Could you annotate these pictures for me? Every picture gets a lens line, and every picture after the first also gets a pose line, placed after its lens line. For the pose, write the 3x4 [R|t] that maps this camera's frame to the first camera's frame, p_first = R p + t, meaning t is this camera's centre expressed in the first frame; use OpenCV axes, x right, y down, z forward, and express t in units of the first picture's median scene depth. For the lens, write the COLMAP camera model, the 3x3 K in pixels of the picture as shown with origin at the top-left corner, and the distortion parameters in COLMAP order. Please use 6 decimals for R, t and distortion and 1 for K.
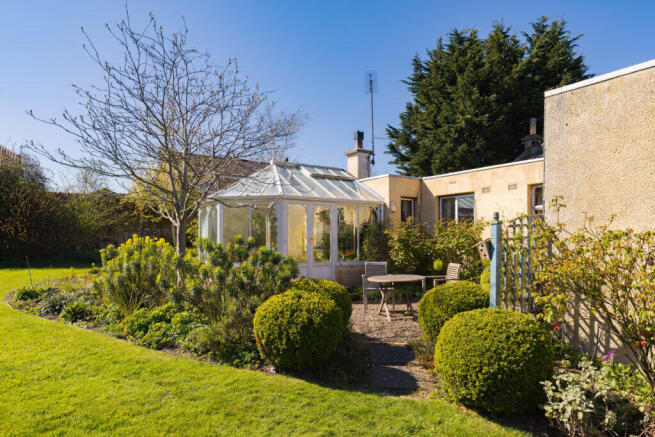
lens RADIAL K [[433.9, 0, 327.5], [0, 433.9, 218.5], [0, 0, 1]] dist [-0.000092, -0.000014]
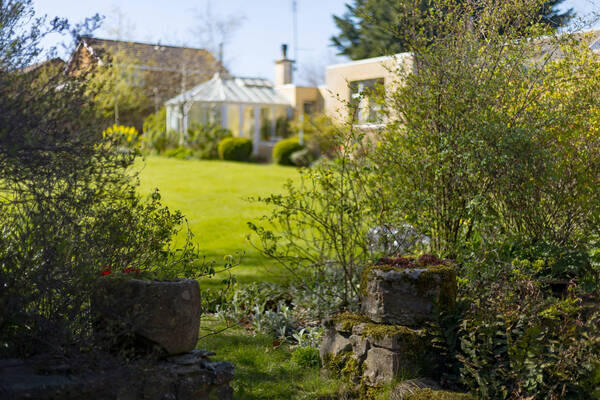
lens RADIAL K [[898.7, 0, 300.0], [0, 898.7, 200.0], [0, 0, 1]] dist [-0.004442, 0.090620]
pose [[0.999897, -0.010084, -0.010231, 0.175157], [0.010987, 0.995663, 0.092385, 0.006420], [0.009255, -0.092487, 0.995671, -1.976024]]
